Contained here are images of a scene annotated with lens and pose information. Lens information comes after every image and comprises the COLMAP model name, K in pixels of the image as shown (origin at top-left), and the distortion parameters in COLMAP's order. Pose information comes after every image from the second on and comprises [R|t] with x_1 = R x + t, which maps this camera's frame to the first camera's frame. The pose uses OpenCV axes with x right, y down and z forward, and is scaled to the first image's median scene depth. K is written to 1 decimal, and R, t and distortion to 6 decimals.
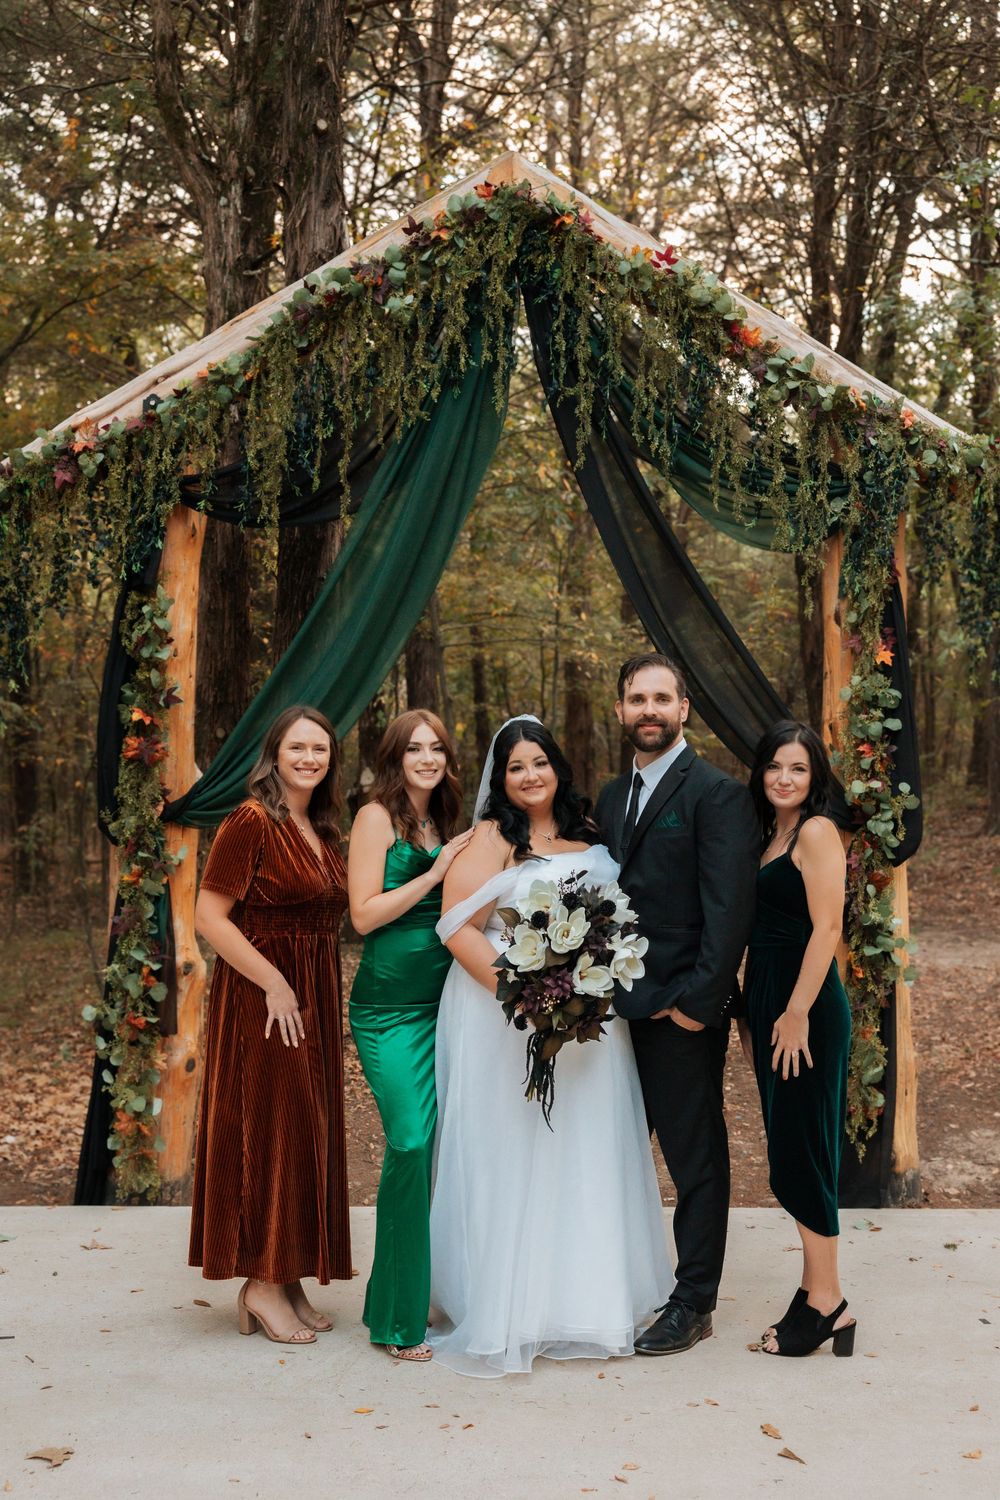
lens RADIAL K [[1827.2, 0, 496.0], [0, 1827.2, 755.2], [0, 0, 1]] dist [0.082165, 0.000000]
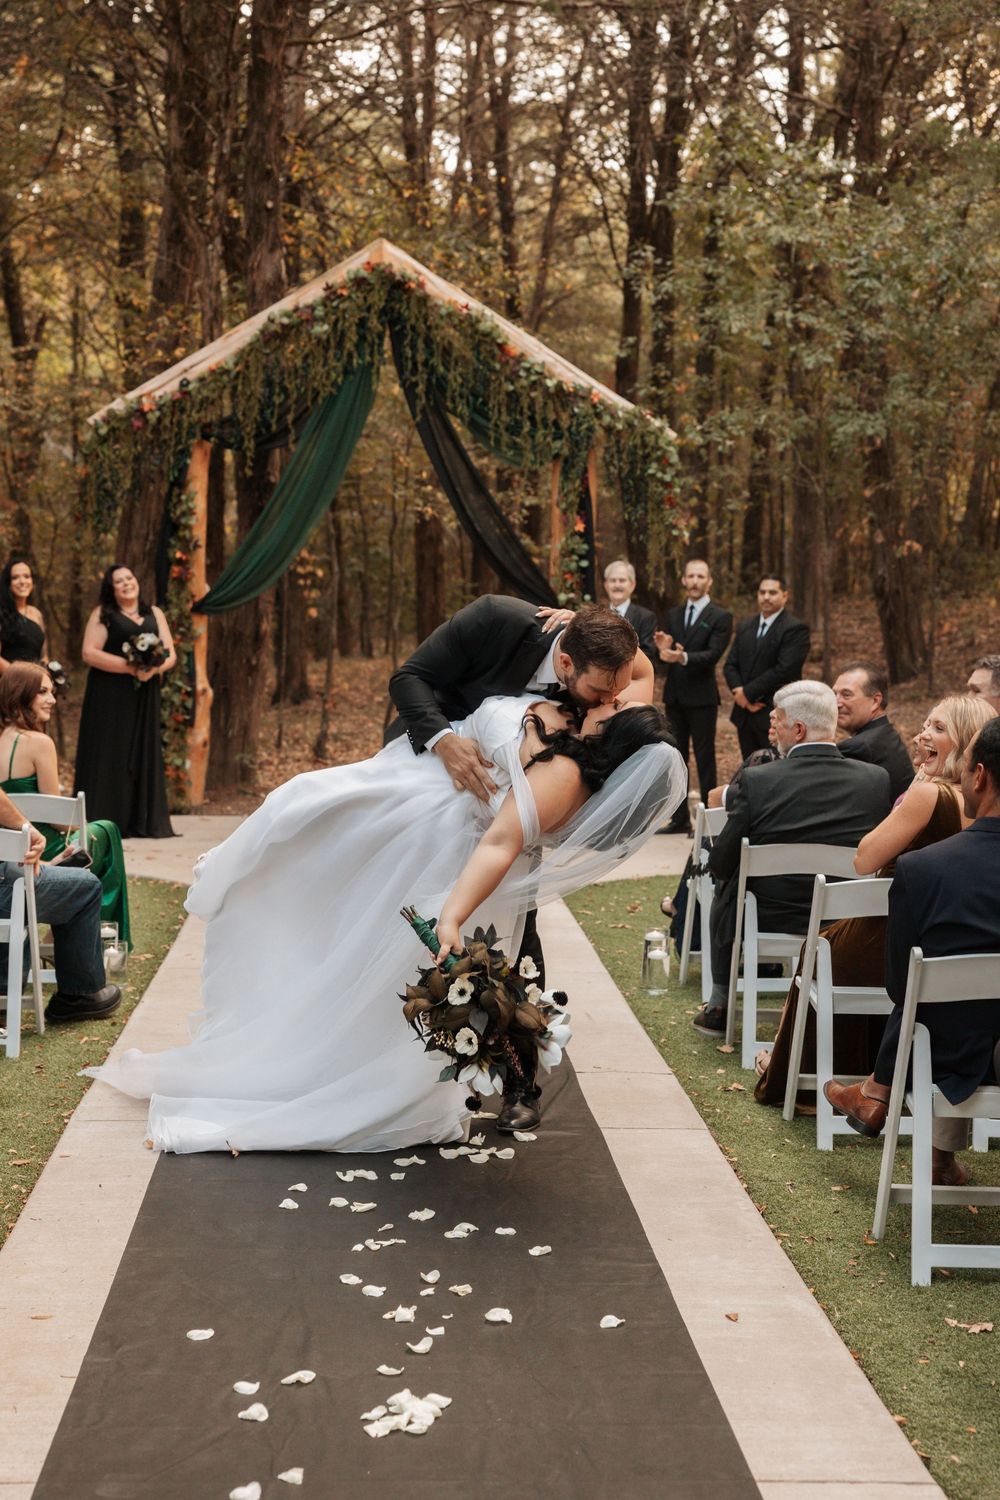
lens RADIAL K [[2712.0, 0, 499.2], [0, 2712.0, 744.1], [0, 0, 1]] dist [-0.067237, 0.000000]
pose [[0.997599, 0.006676, 0.068936, -0.057950], [-0.011809, 0.997165, 0.074317, -0.037047], [-0.068245, -0.074953, 0.994849, -1.725024]]
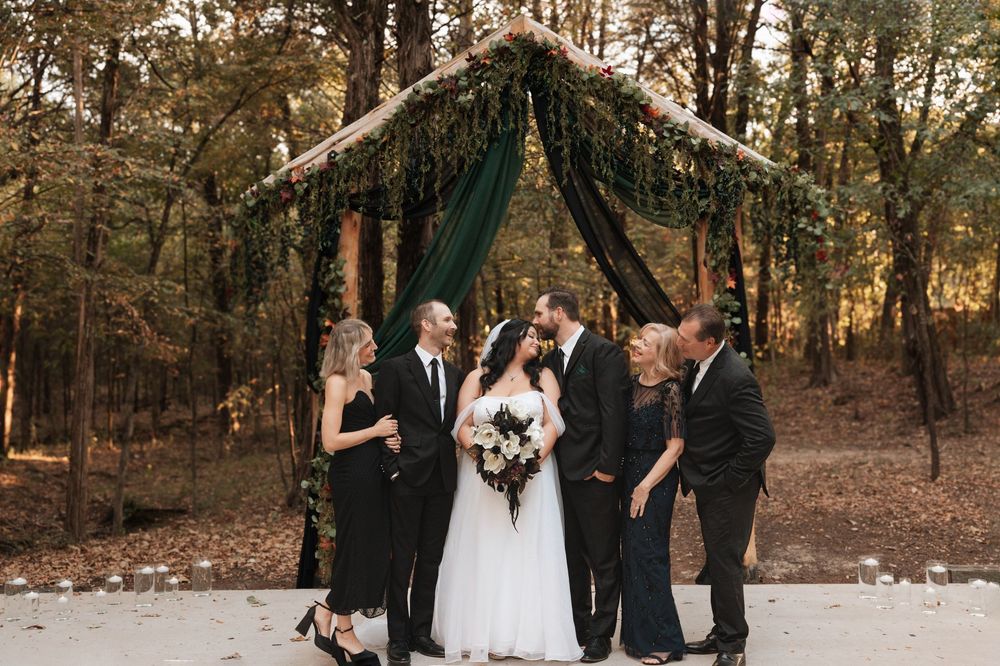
lens RADIAL K [[1218.2, 0, 483.5], [0, 1218.2, 314.1], [0, 0, 1]] dist [0.082165, 0.000000]
pose [[0.999726, -0.018107, -0.014834, -0.018966], [0.017684, 0.999448, -0.028118, 0.006609], [0.015335, 0.027848, 0.999495, -0.227947]]
